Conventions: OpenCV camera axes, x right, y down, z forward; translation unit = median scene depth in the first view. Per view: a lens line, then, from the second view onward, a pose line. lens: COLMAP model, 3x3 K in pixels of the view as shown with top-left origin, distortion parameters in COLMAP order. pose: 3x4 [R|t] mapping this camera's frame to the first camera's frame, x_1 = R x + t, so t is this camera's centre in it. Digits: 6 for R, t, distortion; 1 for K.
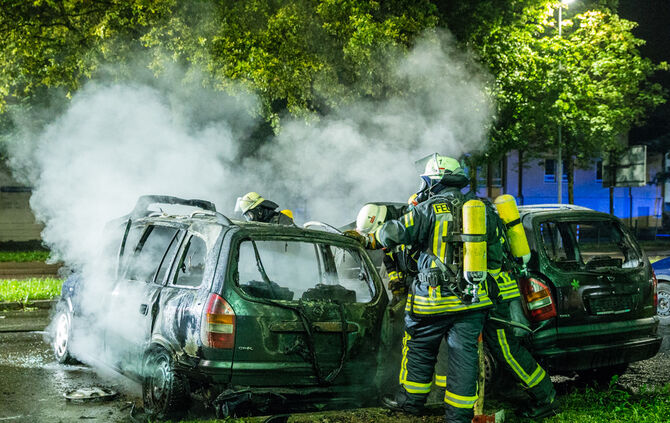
lens RADIAL K [[844.0, 0, 333.1], [0, 844.0, 248.7], [0, 0, 1]] dist [0.030760, 0.007541]
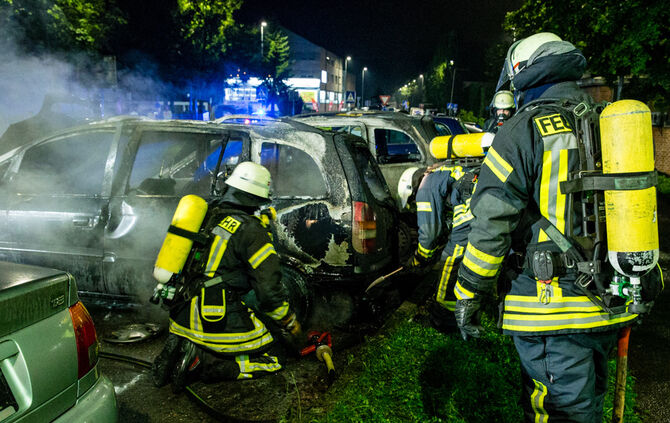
lens RADIAL K [[638.3, 0, 335.0], [0, 638.3, 211.5], [0, 0, 1]] dist [-0.093716, 0.380155]
pose [[0.673635, -0.105079, 0.731556, -0.147604], [0.016035, 0.991686, 0.127677, -0.006740], [-0.738890, -0.074277, 0.669720, 0.104093]]
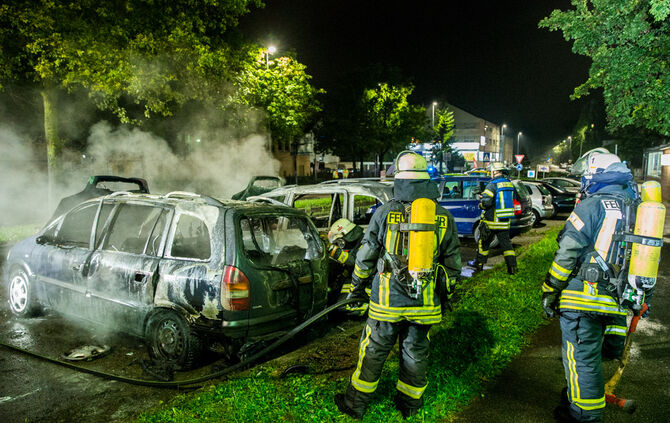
lens RADIAL K [[467.0, 0, 335.0], [0, 467.0, 211.5], [0, 0, 1]] dist [-0.045716, 0.005168]
pose [[0.890775, -0.047327, 0.451974, -0.062394], [0.022429, 0.997929, 0.060290, -0.012595], [-0.453891, -0.043568, 0.889991, 0.070109]]
